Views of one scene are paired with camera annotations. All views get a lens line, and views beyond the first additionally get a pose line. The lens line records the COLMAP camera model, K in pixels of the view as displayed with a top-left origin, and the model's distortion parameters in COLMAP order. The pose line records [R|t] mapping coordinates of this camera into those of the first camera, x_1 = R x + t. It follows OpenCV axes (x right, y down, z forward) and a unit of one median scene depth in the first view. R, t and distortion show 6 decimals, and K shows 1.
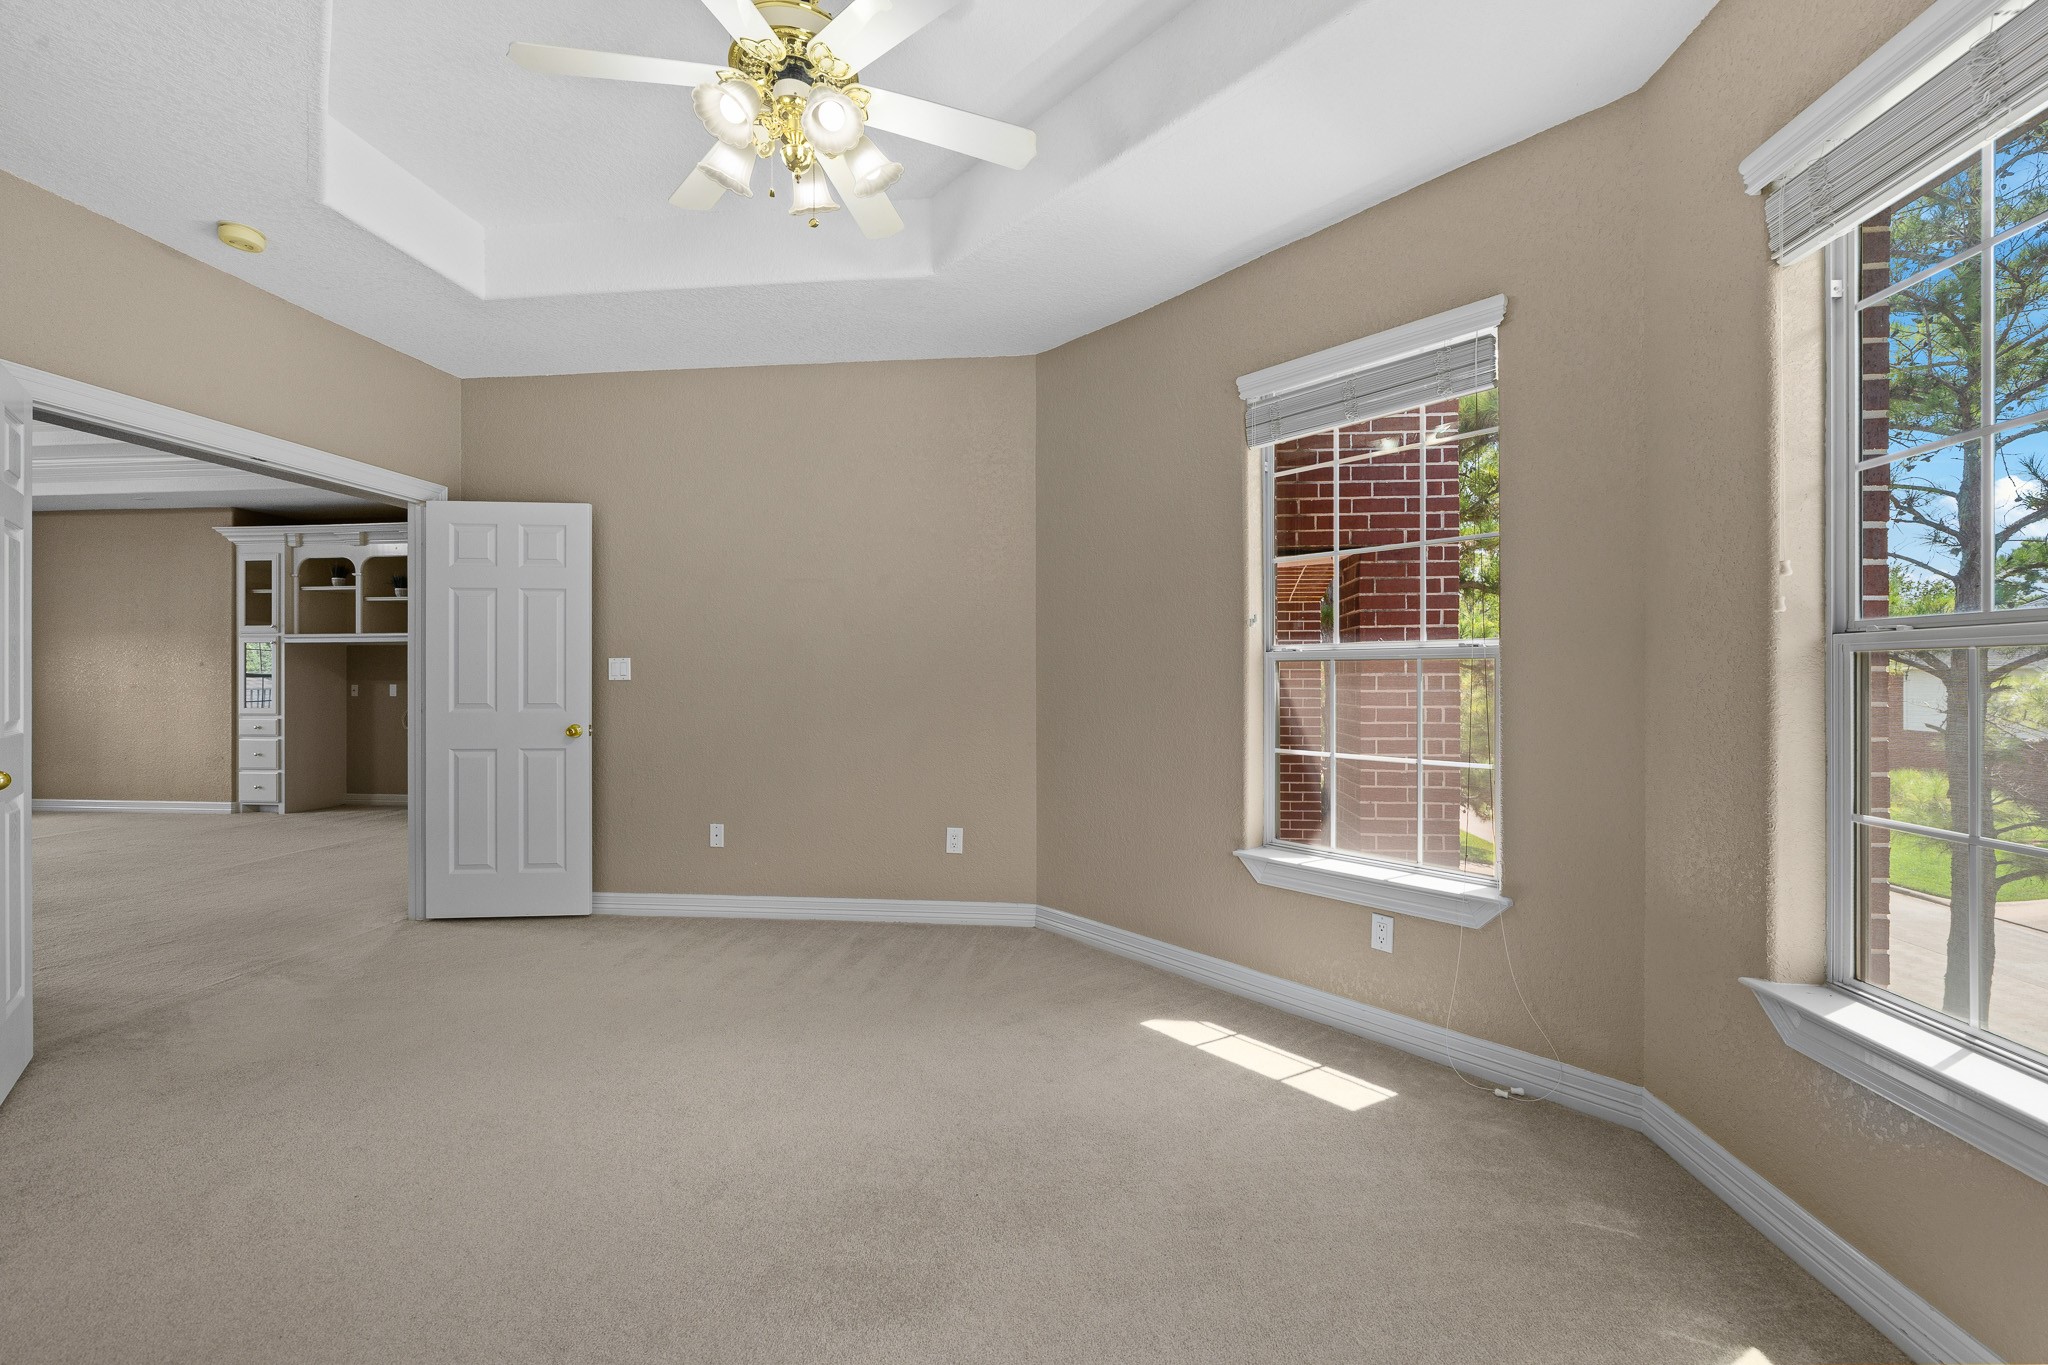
lens RADIAL K [[817.7, 0, 1024.0], [0, 817.7, 682.5], [0, 0, 1]] dist [0.000777, 0.000108]
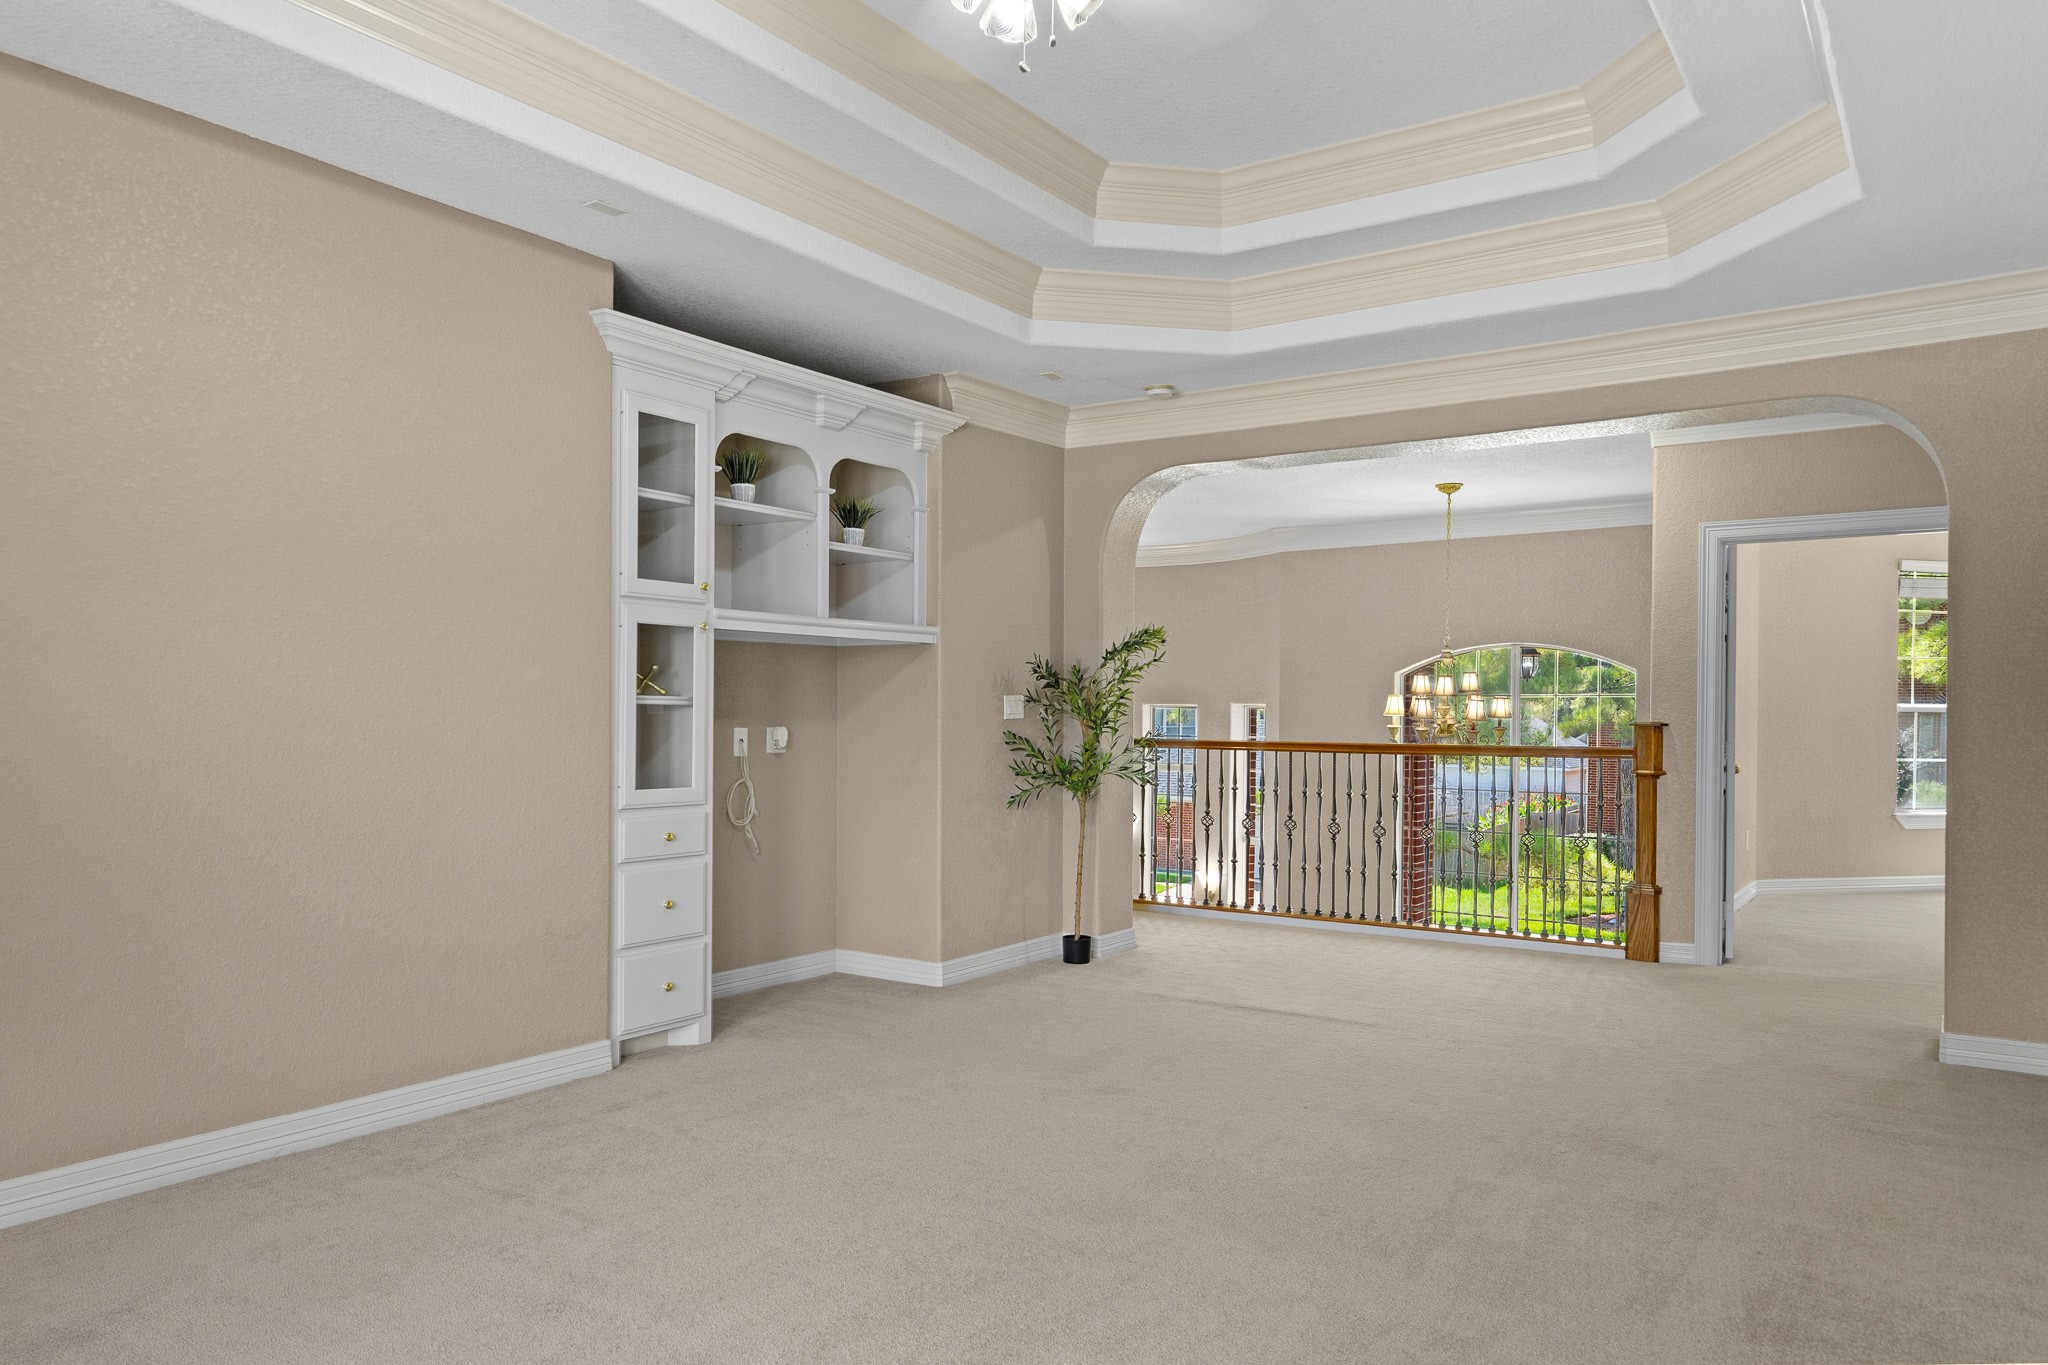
lens RADIAL K [[1374.7, 0, 1024.0], [0, 1374.7, 682.5], [0, 0, 1]] dist [-0.002711, -0.000721]
pose [[0.473108, 0.020256, 0.880772, -1.434328], [-0.007287, 0.999791, -0.019079, -0.008383], [-0.880974, 0.002608, 0.473157, 0.529210]]
